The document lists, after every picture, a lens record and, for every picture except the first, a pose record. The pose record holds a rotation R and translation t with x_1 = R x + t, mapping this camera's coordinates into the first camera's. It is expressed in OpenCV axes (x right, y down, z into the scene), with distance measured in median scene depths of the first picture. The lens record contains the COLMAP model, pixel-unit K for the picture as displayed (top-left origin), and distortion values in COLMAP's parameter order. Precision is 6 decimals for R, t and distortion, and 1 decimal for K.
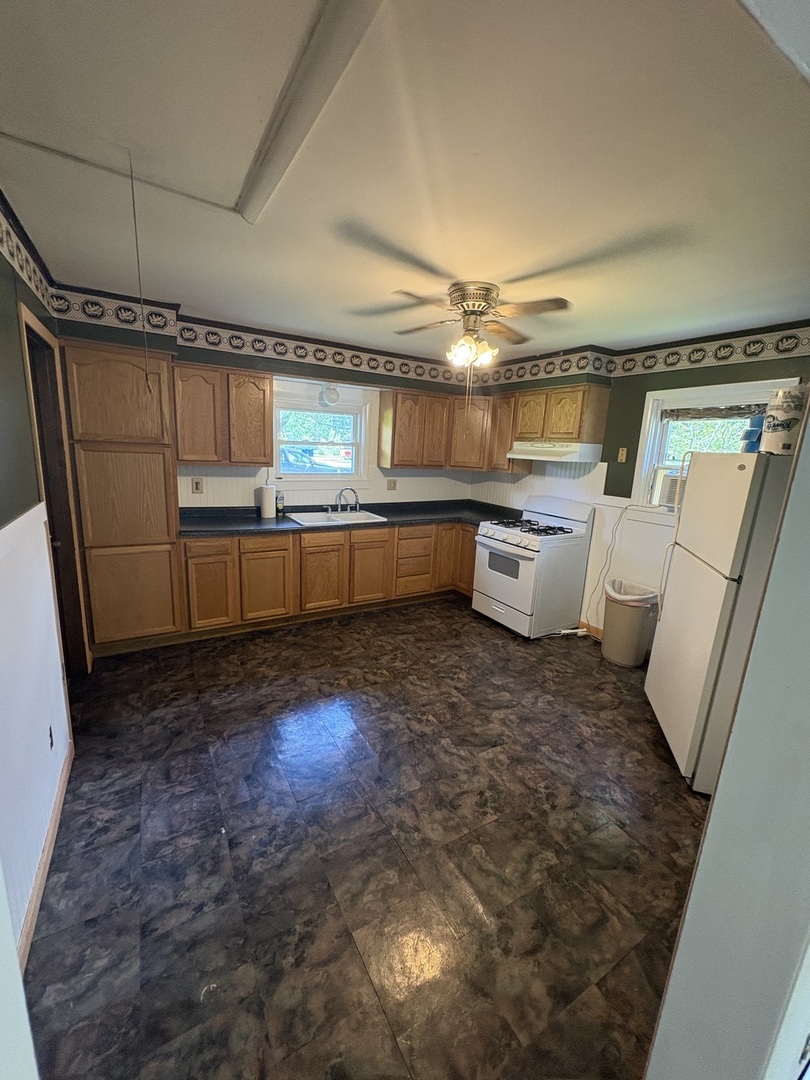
lens RADIAL K [[429.9, 0, 404.4], [0, 429.9, 539.3], [0, 0, 1]] dist [-0.000501, -0.000674]
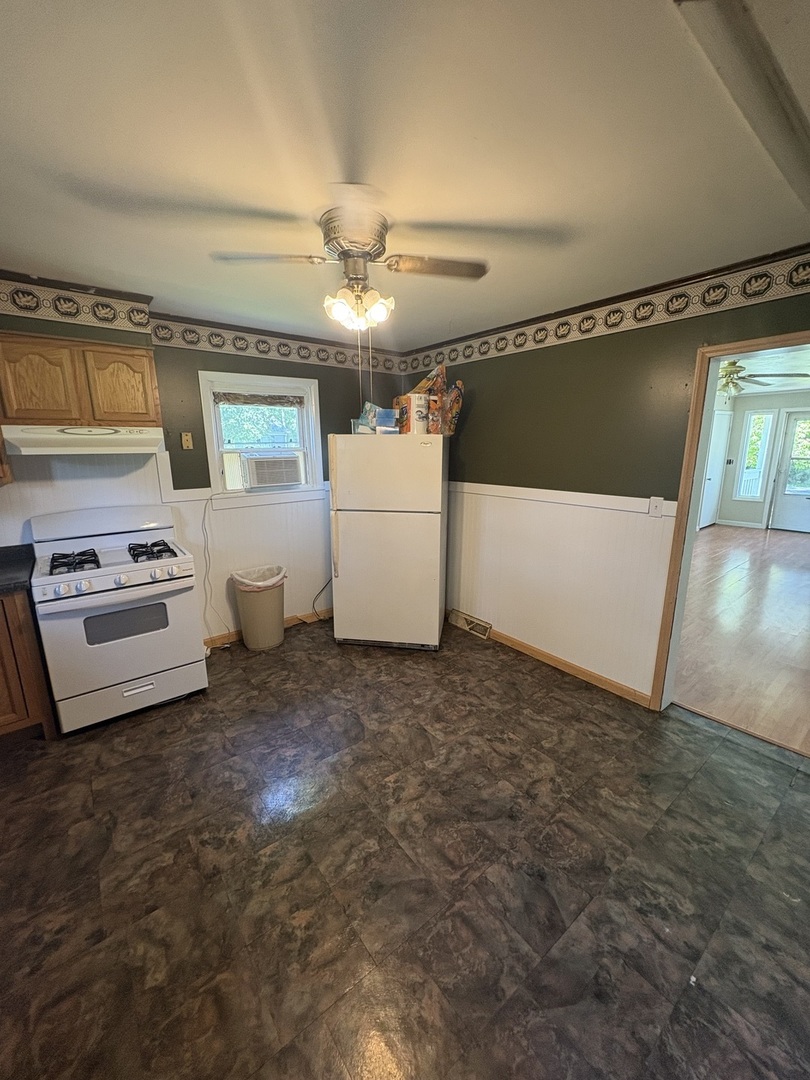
lens RADIAL K [[429.9, 0, 405.9], [0, 429.9, 539.8], [0, 0, 1]] dist [-0.000501, -0.000674]
pose [[-0.128966, -0.258643, 0.957325, -0.540678], [0.212728, 0.935697, 0.281458, -0.198693], [-0.968563, 0.239948, -0.065652, 0.842487]]
